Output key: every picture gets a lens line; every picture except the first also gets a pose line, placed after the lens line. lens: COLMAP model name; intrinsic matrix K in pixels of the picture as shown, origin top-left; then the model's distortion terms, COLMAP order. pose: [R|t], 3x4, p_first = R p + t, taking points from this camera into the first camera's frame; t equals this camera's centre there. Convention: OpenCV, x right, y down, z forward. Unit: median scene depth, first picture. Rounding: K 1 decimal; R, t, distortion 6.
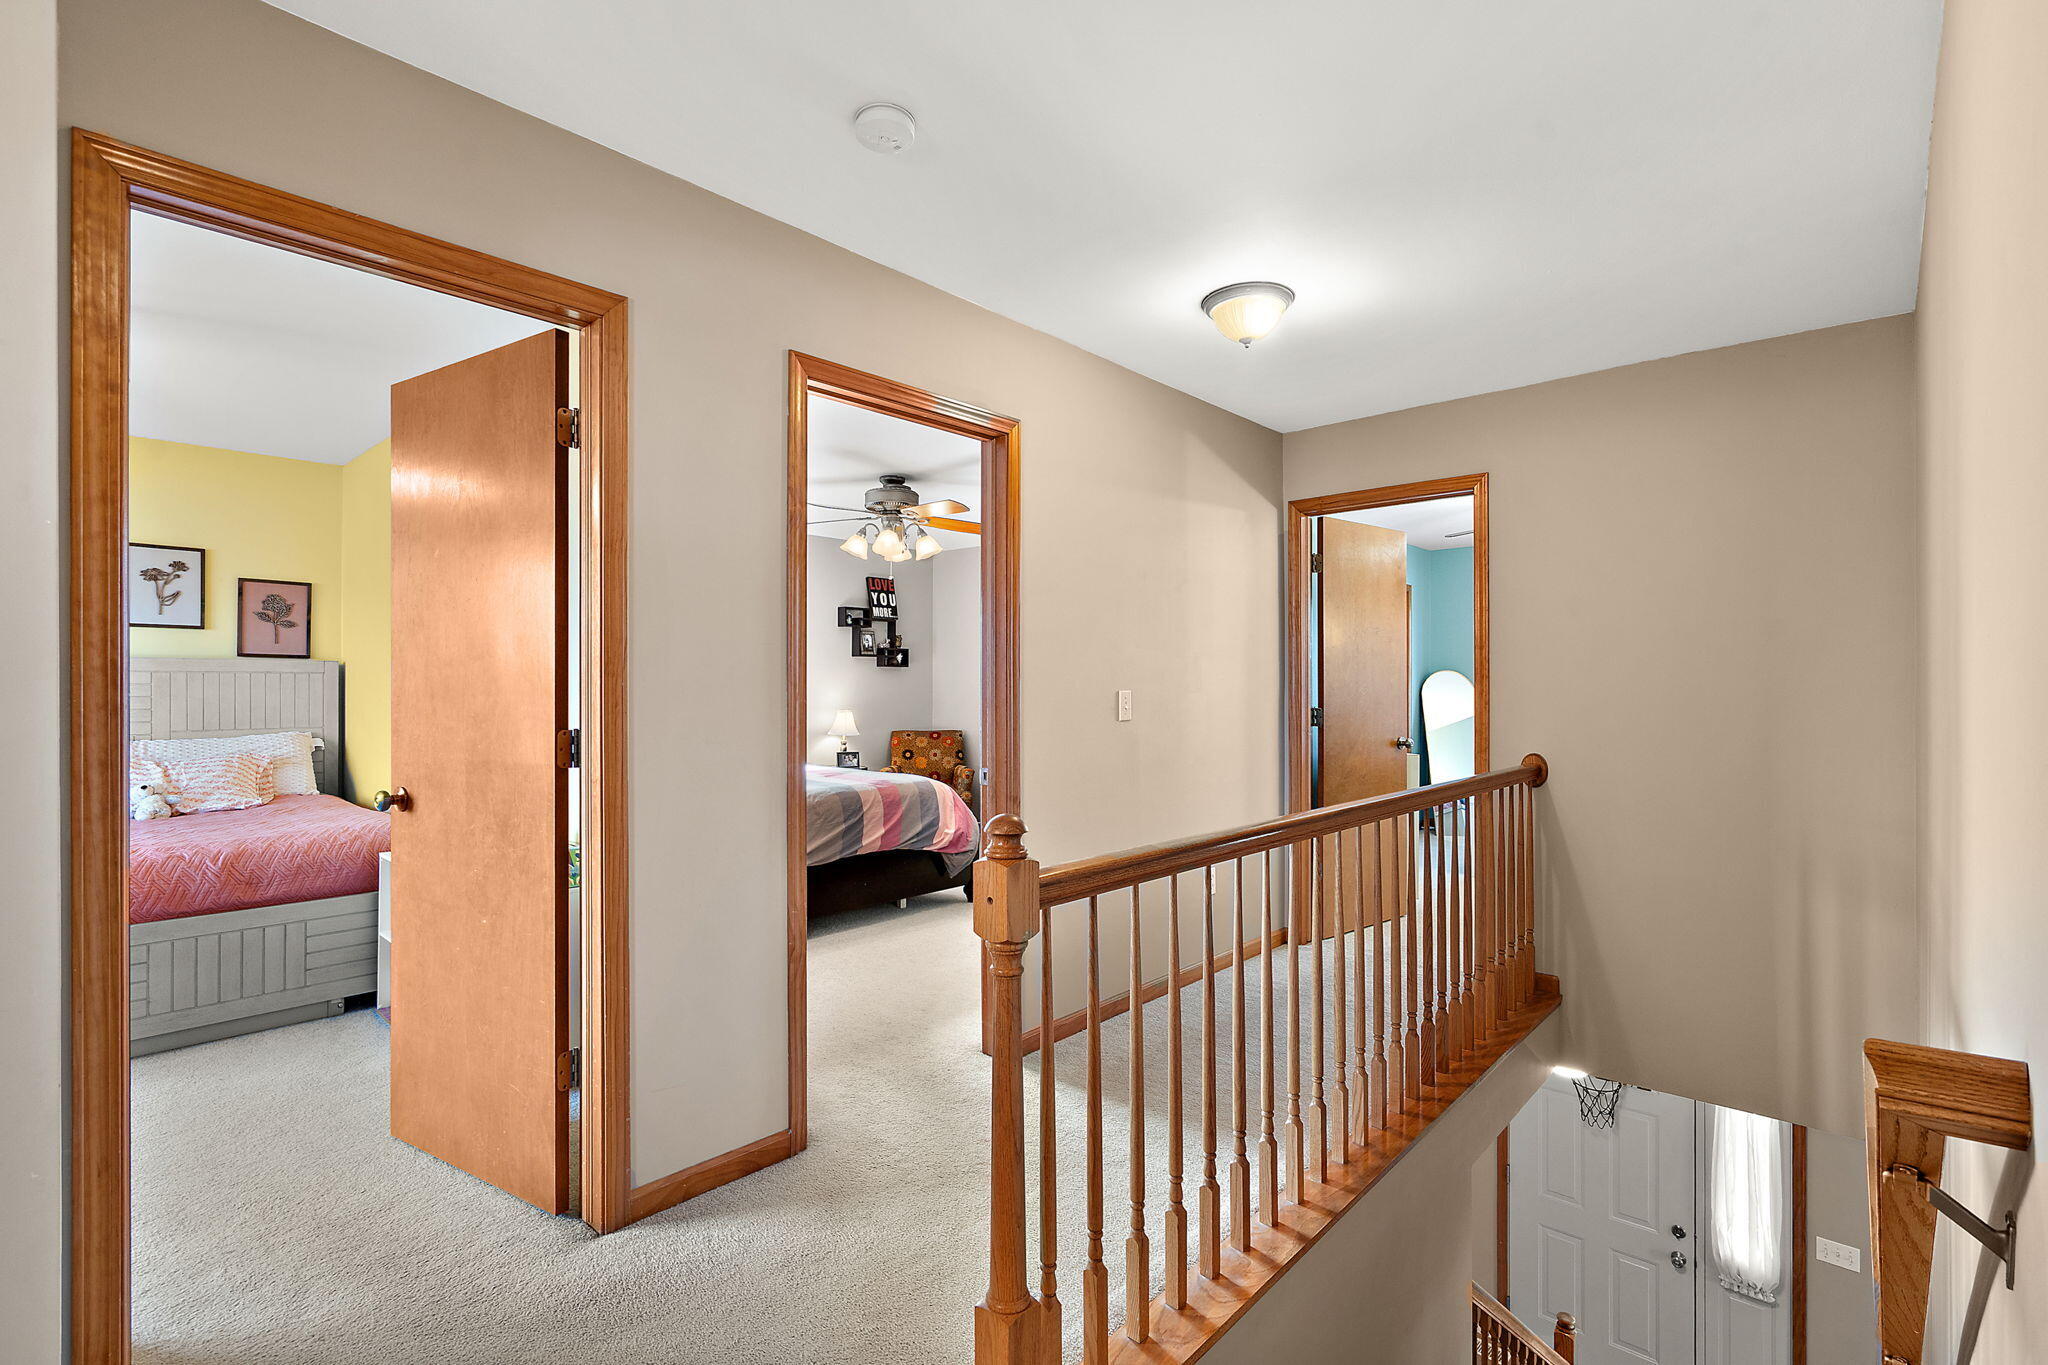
lens RADIAL K [[941.0, 0, 1024.0], [0, 941.0, 682.5], [0, 0, 1]] dist [-0.001503, 0.004222]
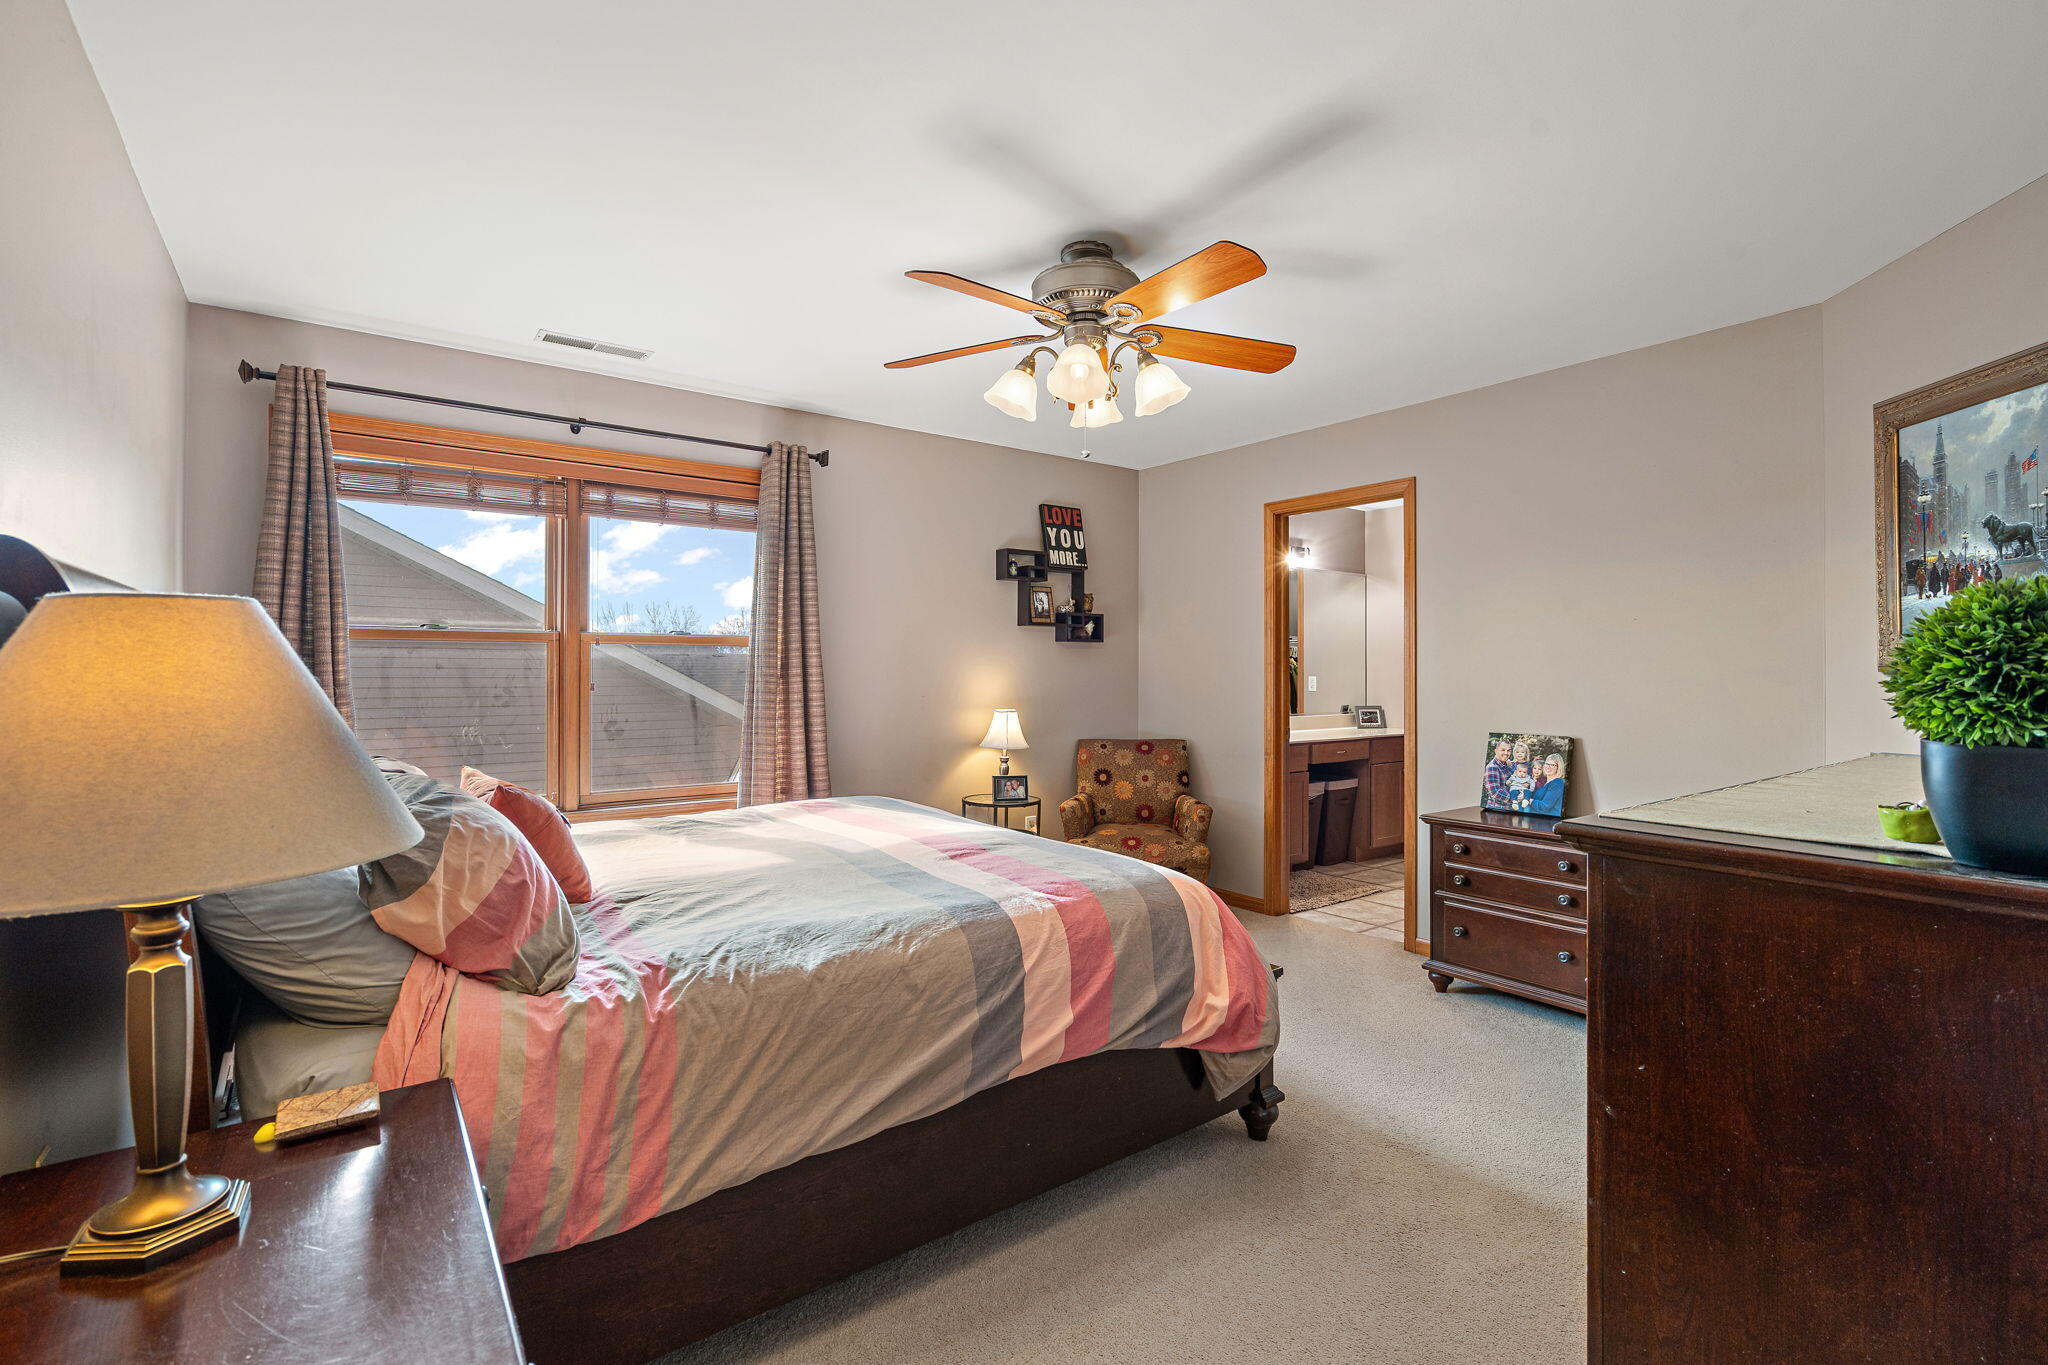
lens RADIAL K [[941.0, 0, 1024.0], [0, 941.0, 682.5], [0, 0, 1]] dist [-0.001503, 0.004222]
pose [[0.982313, 0.002938, -0.187221, -0.056653], [0.000509, 0.999831, 0.018359, -0.000266], [0.187243, -0.018129, 0.982146, 0.361735]]
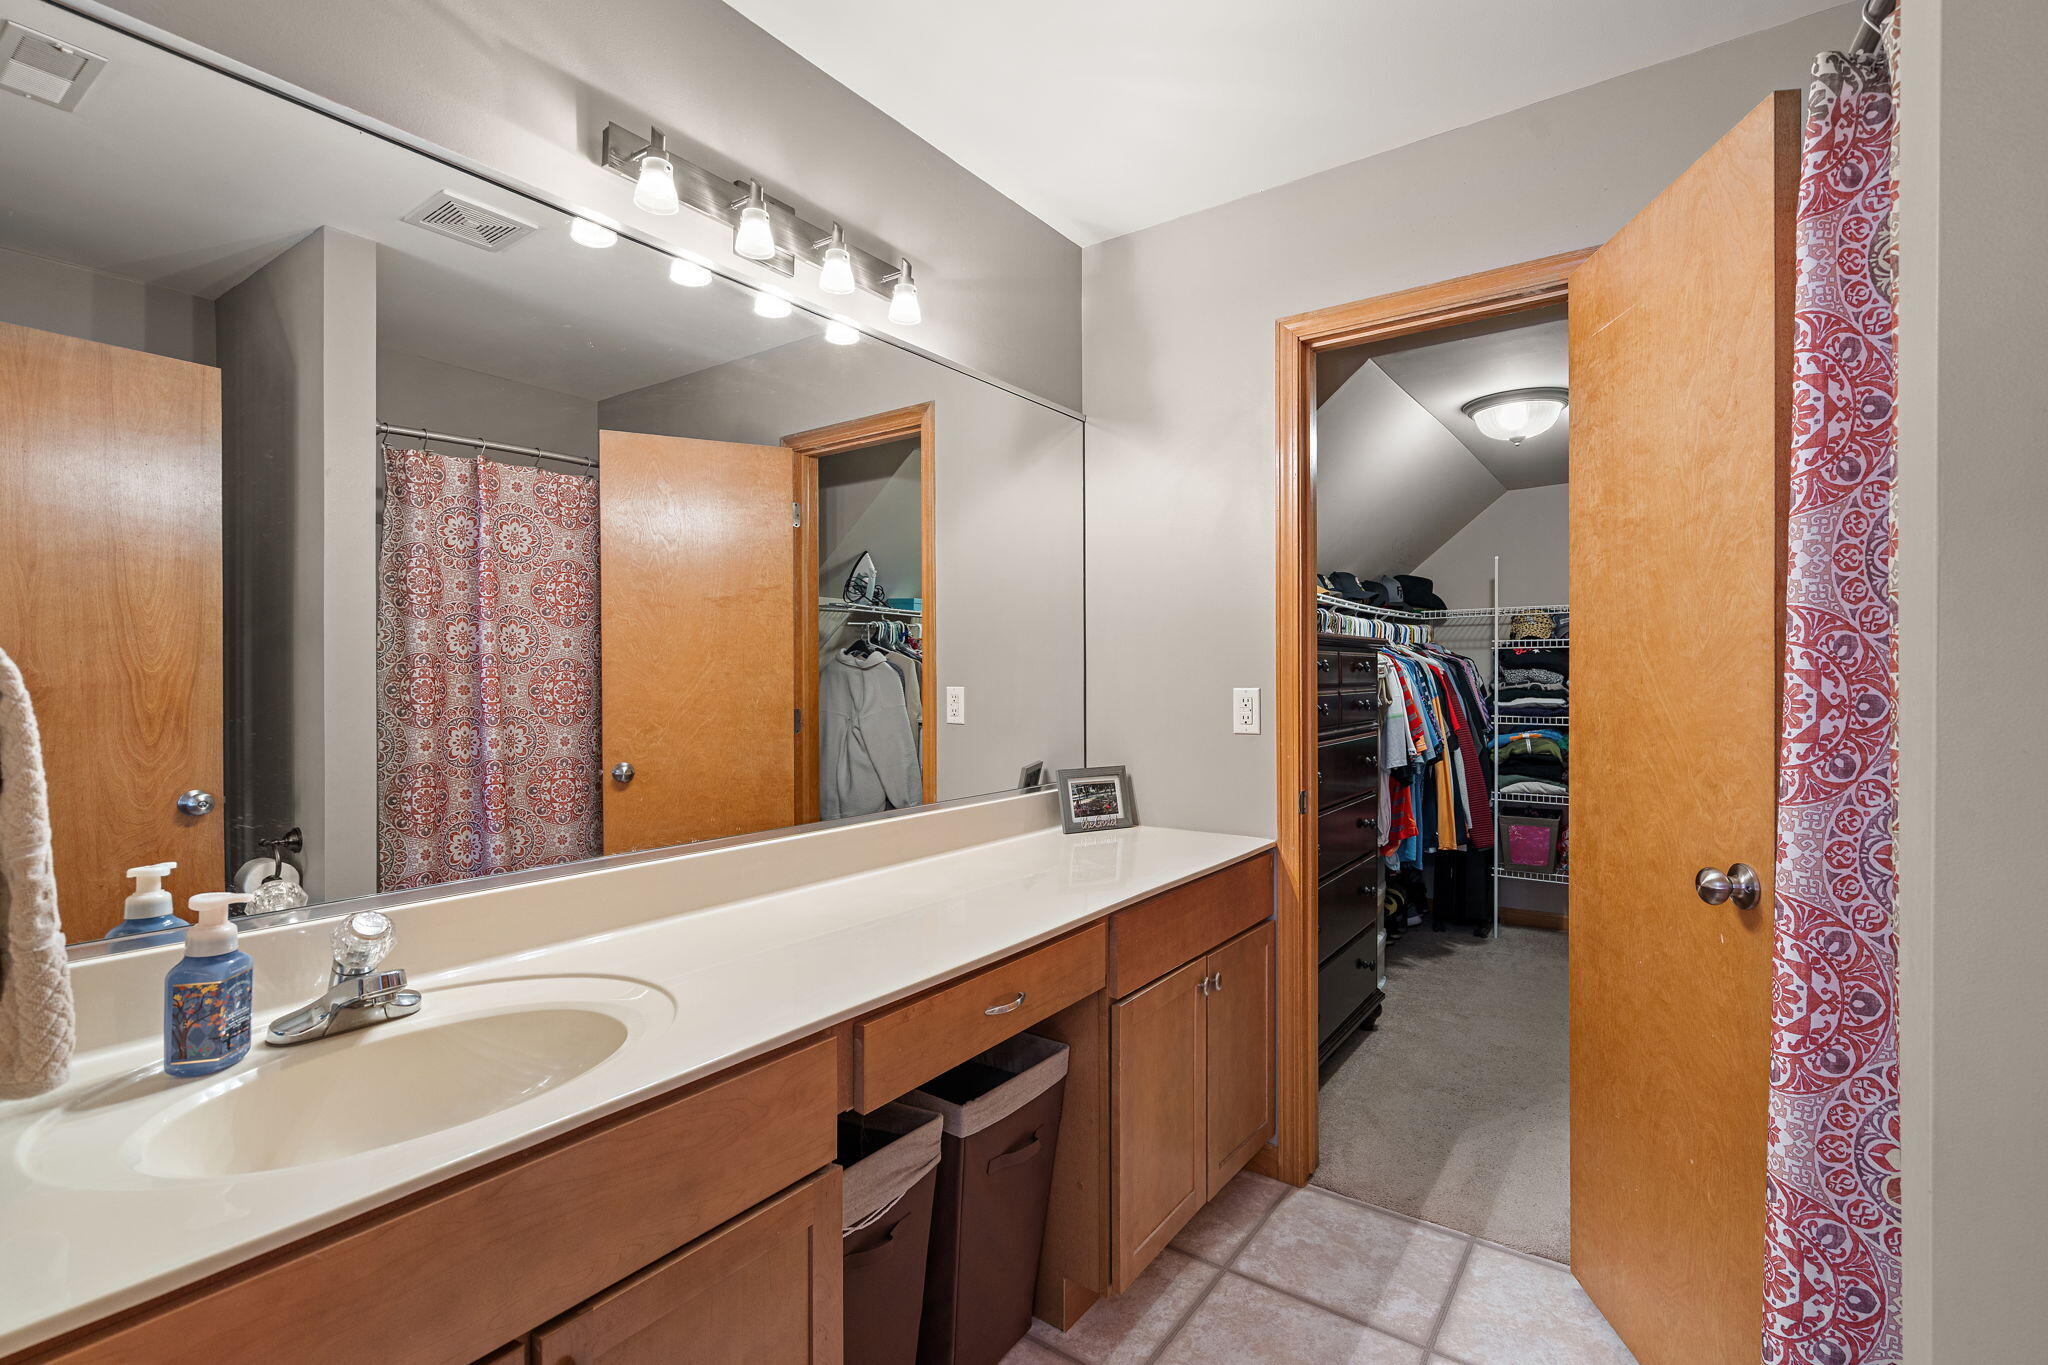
lens RADIAL K [[941.0, 0, 1024.0], [0, 941.0, 682.5], [0, 0, 1]] dist [-0.001503, 0.004222]
pose [[0.993906, 0.000520, 0.110228, 0.038029], [-0.001817, 0.999930, 0.011672, 0.005166], [-0.110214, -0.011802, 0.993838, 0.980177]]
